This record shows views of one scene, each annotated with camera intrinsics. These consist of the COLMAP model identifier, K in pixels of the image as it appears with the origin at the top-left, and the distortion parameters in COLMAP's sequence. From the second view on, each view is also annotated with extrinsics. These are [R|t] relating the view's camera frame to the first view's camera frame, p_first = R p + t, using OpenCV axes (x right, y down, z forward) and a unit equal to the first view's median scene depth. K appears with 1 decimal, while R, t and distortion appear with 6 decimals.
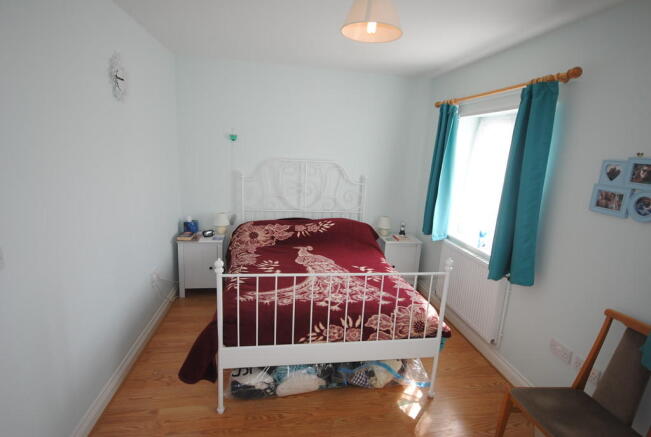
lens RADIAL K [[340.2, 0, 326.0], [0, 340.2, 218.2], [0, 0, 1]] dist [-0.001124, -0.000303]
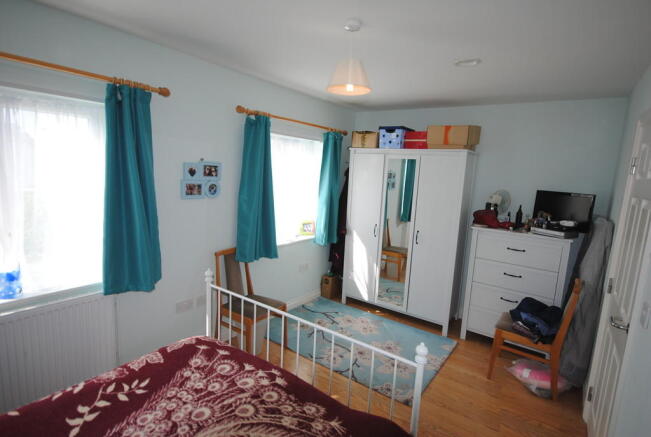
lens RADIAL K [[340.2, 0, 325.4], [0, 340.2, 220.5], [0, 0, 1]] dist [-0.001124, -0.000303]
pose [[-0.713674, -0.198169, 0.671861, -0.620983], [0.052047, 0.941495, 0.332985, -0.392117], [-0.698541, 0.272611, -0.661607, 1.614815]]
